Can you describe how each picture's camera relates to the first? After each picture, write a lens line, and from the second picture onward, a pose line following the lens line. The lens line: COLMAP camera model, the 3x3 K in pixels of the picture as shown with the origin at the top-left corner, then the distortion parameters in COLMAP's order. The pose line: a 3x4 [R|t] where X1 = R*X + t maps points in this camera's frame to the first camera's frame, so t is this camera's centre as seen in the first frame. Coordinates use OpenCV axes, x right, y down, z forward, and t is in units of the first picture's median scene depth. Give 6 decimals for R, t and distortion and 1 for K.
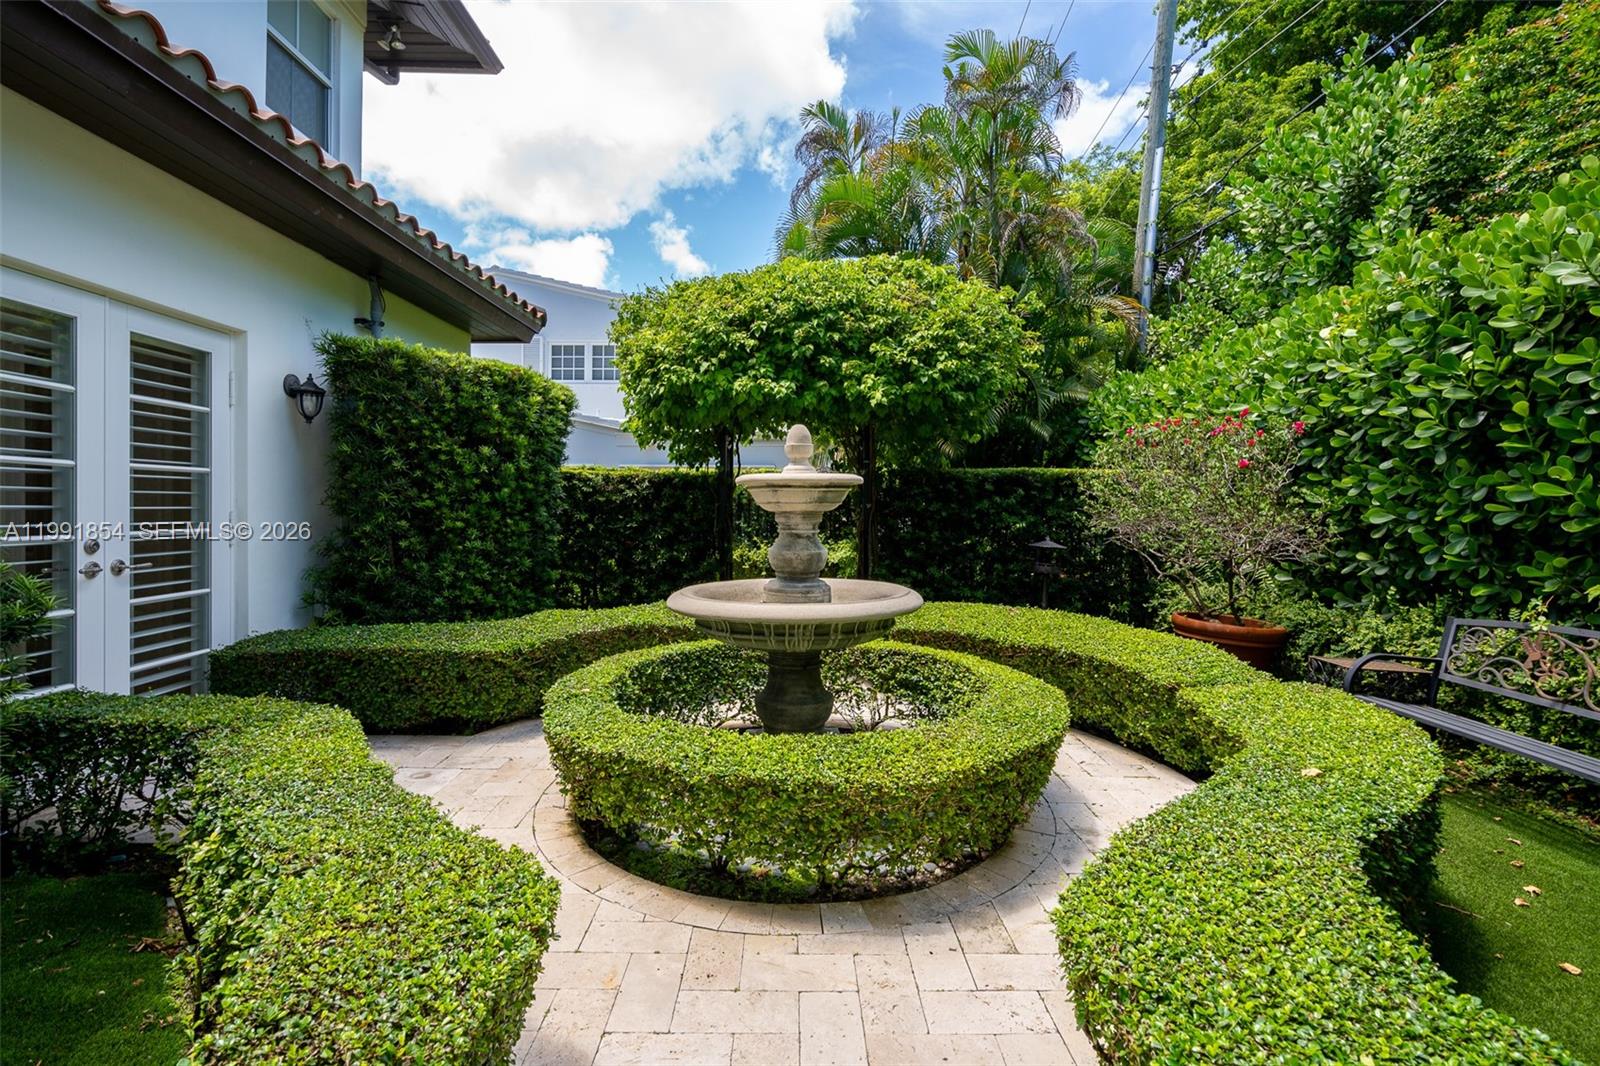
lens RADIAL K [[723.7, 0, 791.4], [0, 723.7, 518.1], [0, 0, 1]] dist [-0.003645, 0.002251]
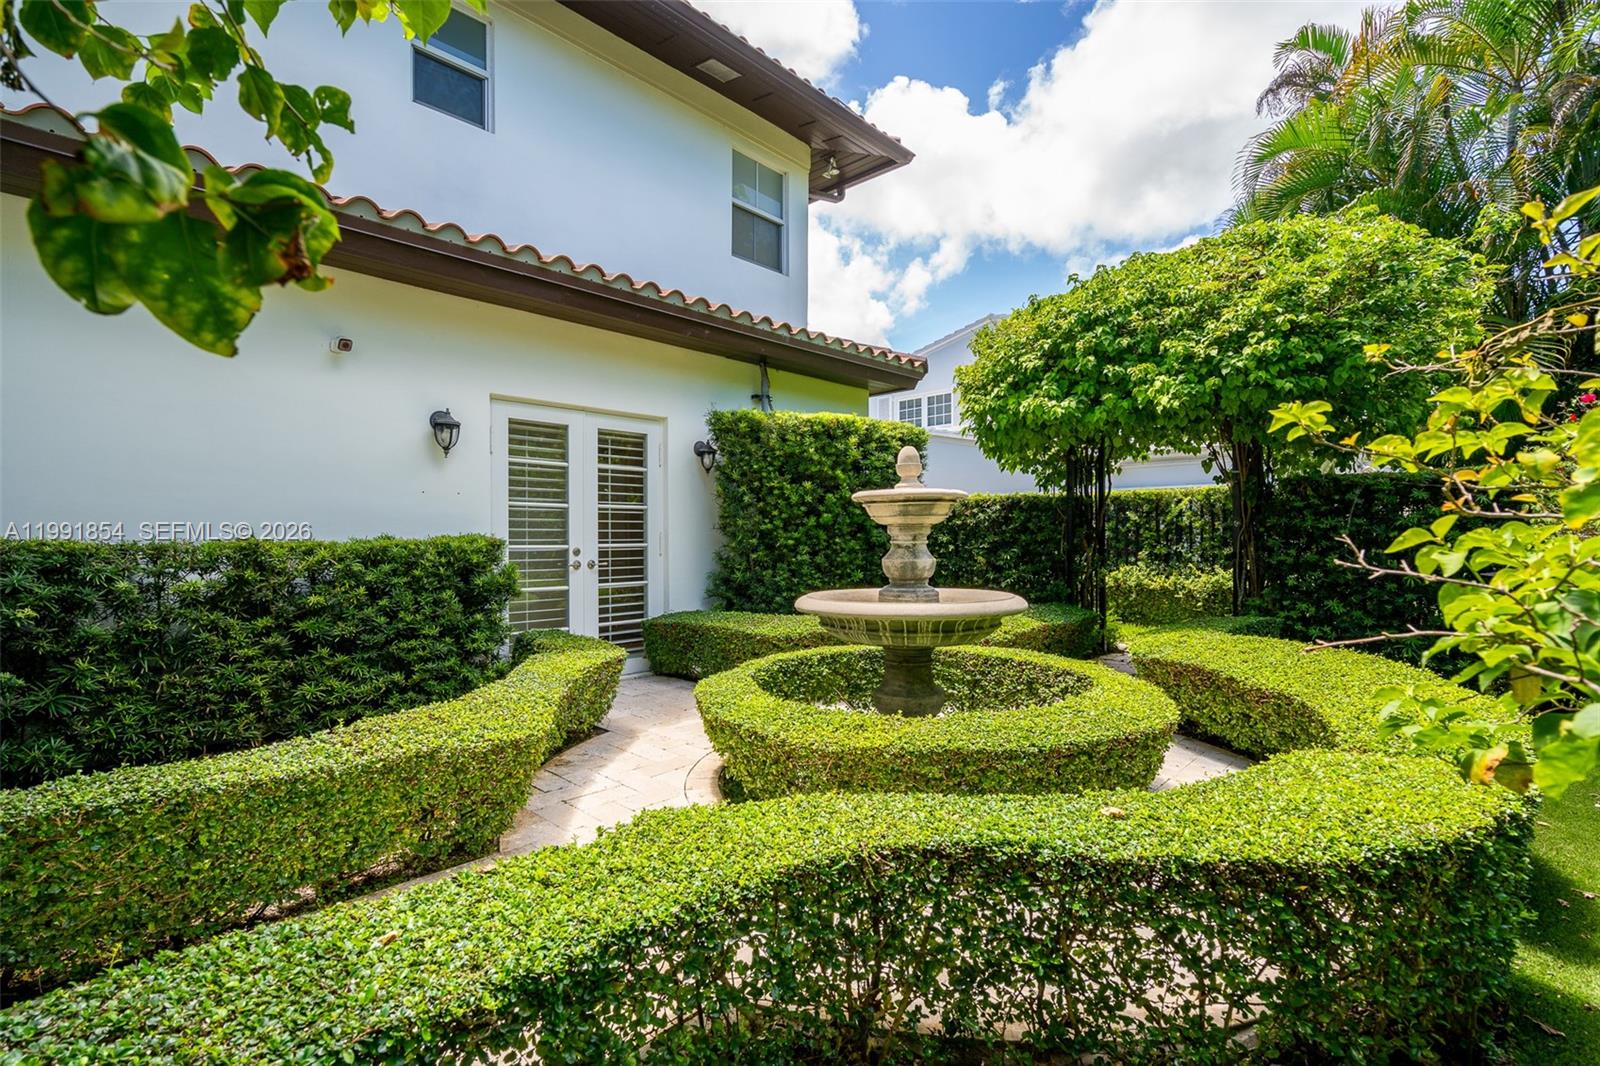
lens RADIAL K [[723.7, 0, 807.1], [0, 723.7, 536.5], [0, 0, 1]] dist [-0.003645, 0.002251]
pose [[0.739128, -0.008663, -0.673510, 0.449893], [-0.002350, 0.999878, -0.015440, 0.018816], [0.673561, 0.012995, 0.739017, 0.048076]]
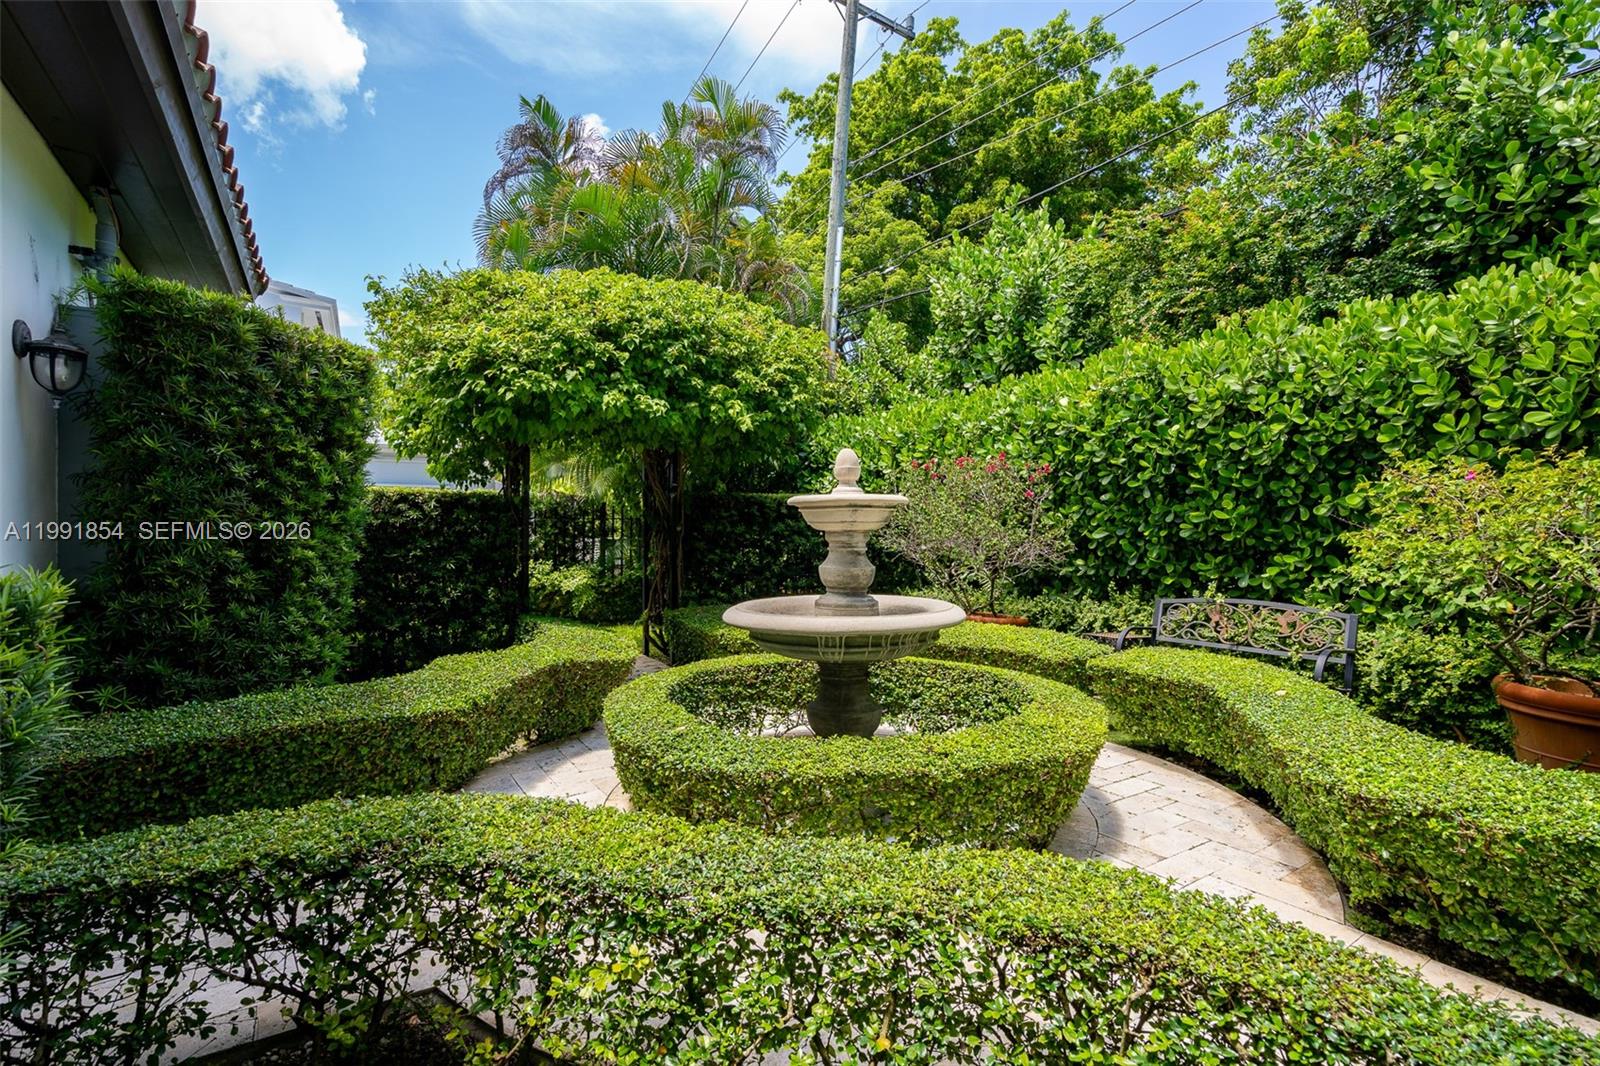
lens RADIAL K [[723.7, 0, 790.3], [0, 723.7, 536.5], [0, 0, 1]] dist [-0.003645, 0.002251]
pose [[0.844816, -0.009915, 0.534965, -0.439141], [0.015308, 0.999867, -0.005644, 0.002839], [-0.534838, 0.012957, 0.844855, 0.106399]]
